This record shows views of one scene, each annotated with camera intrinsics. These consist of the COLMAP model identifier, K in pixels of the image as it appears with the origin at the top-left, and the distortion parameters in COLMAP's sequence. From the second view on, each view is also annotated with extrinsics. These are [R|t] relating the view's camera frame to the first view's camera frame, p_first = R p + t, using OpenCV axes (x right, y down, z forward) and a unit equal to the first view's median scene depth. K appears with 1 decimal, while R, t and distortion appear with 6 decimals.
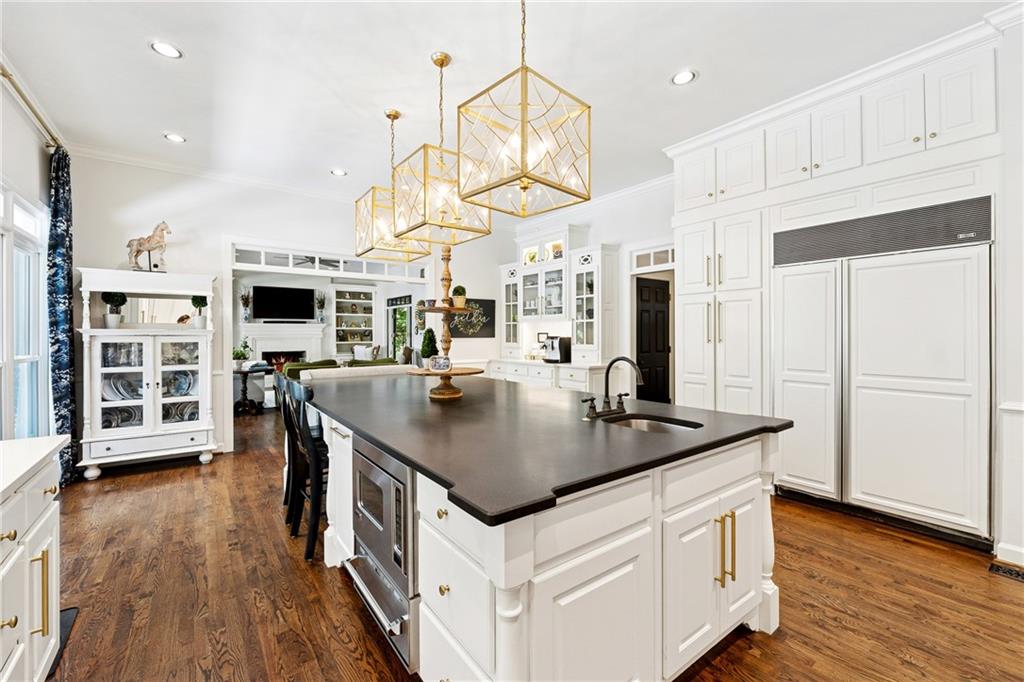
lens RADIAL K [[433.6, 0, 515.7], [0, 433.6, 334.7], [0, 0, 1]] dist [-0.001620, -0.000579]
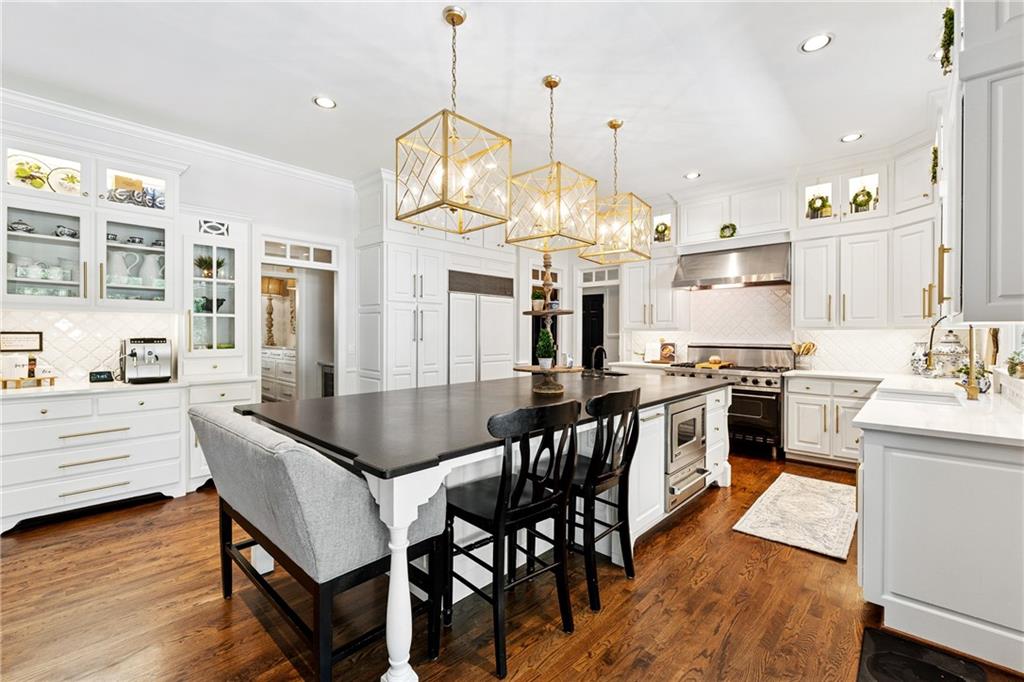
lens RADIAL K [[433.6, 0, 515.7], [0, 433.6, 334.7], [0, 0, 1]] dist [-0.001620, -0.000579]
pose [[-0.184656, -0.002506, 0.982800, -1.007192], [-0.000351, 0.999997, 0.002484, -0.002712], [-0.982803, 0.000113, -0.184656, 1.057840]]
